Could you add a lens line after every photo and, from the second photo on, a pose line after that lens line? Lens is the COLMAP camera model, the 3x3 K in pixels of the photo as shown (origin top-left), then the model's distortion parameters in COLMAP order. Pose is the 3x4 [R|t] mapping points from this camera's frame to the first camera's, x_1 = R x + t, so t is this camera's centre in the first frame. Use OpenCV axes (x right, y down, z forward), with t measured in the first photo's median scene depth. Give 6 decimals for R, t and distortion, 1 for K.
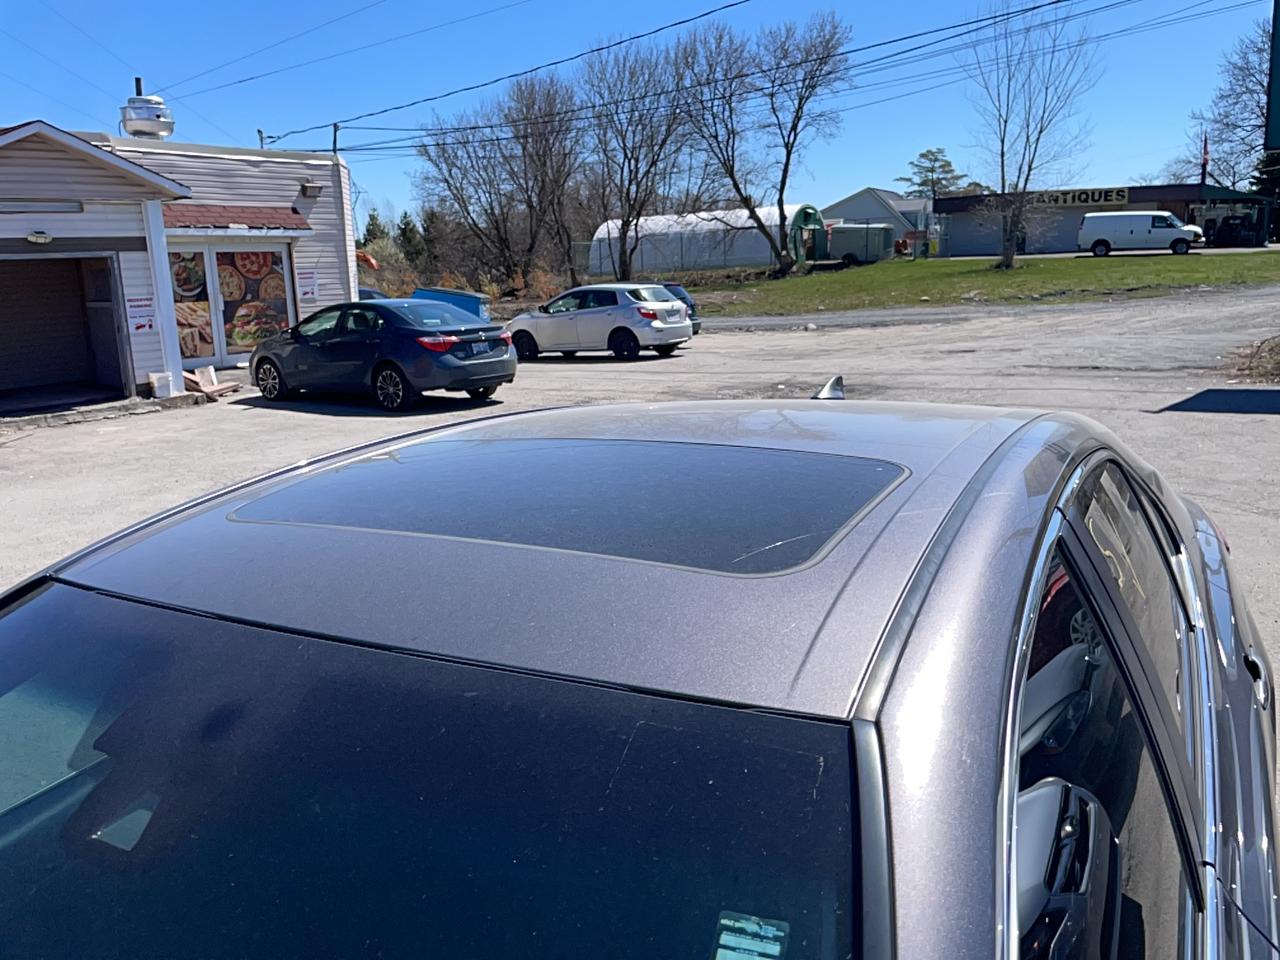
lens RADIAL K [[986.3, 0, 631.1], [0, 986.3, 449.4], [0, 0, 1]] dist [0.078890, -0.118306]
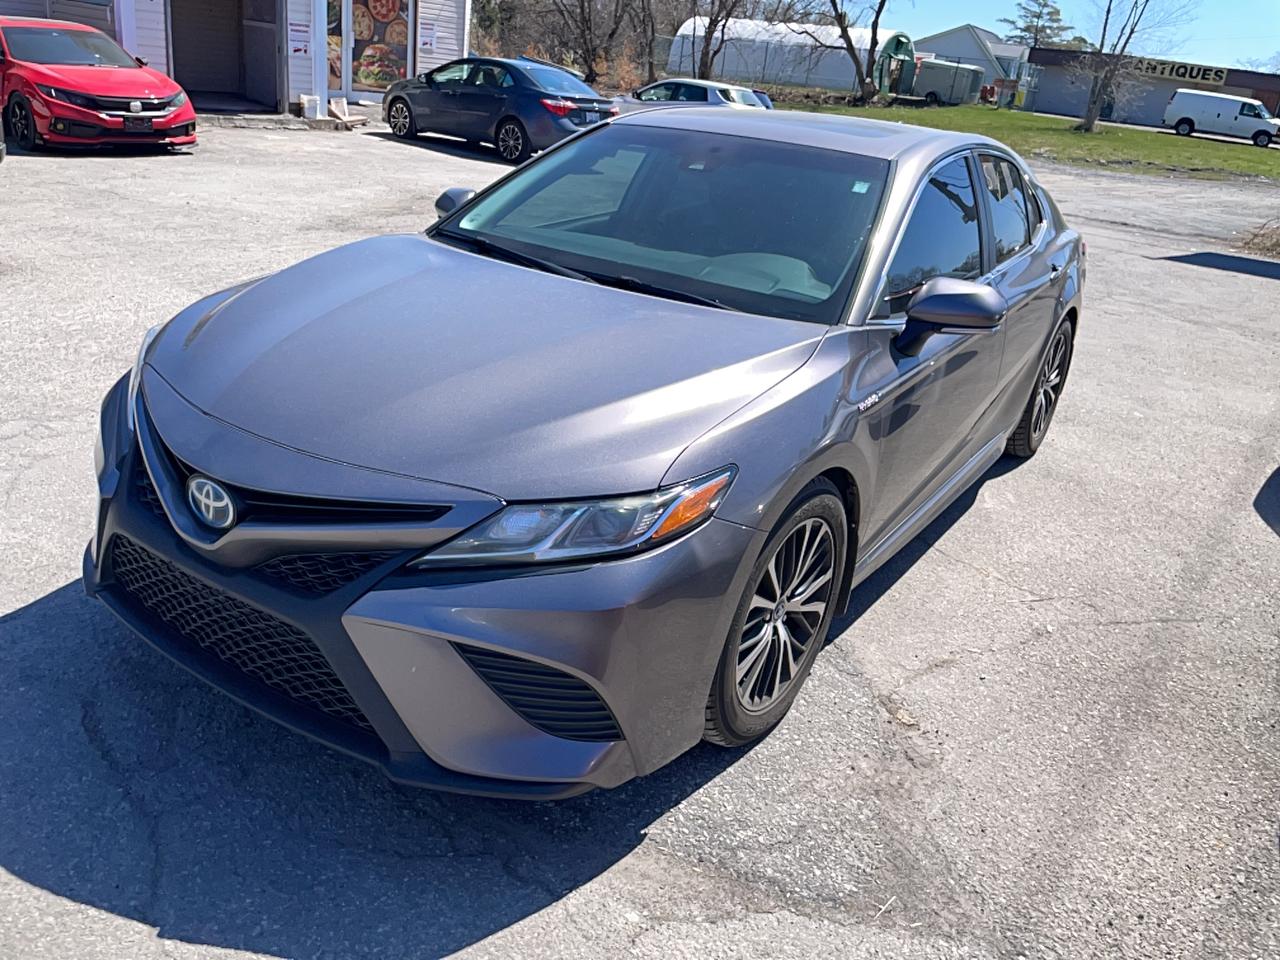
lens RADIAL K [[986.3, 0, 641.1], [0, 986.3, 450.8], [0, 0, 1]] dist [0.078890, -0.118306]
pose [[0.987074, 0.160261, -0.000826, -0.031093], [-0.157372, 0.970227, 0.184102, 0.044586], [0.030306, -0.181593, 0.982907, -0.171014]]
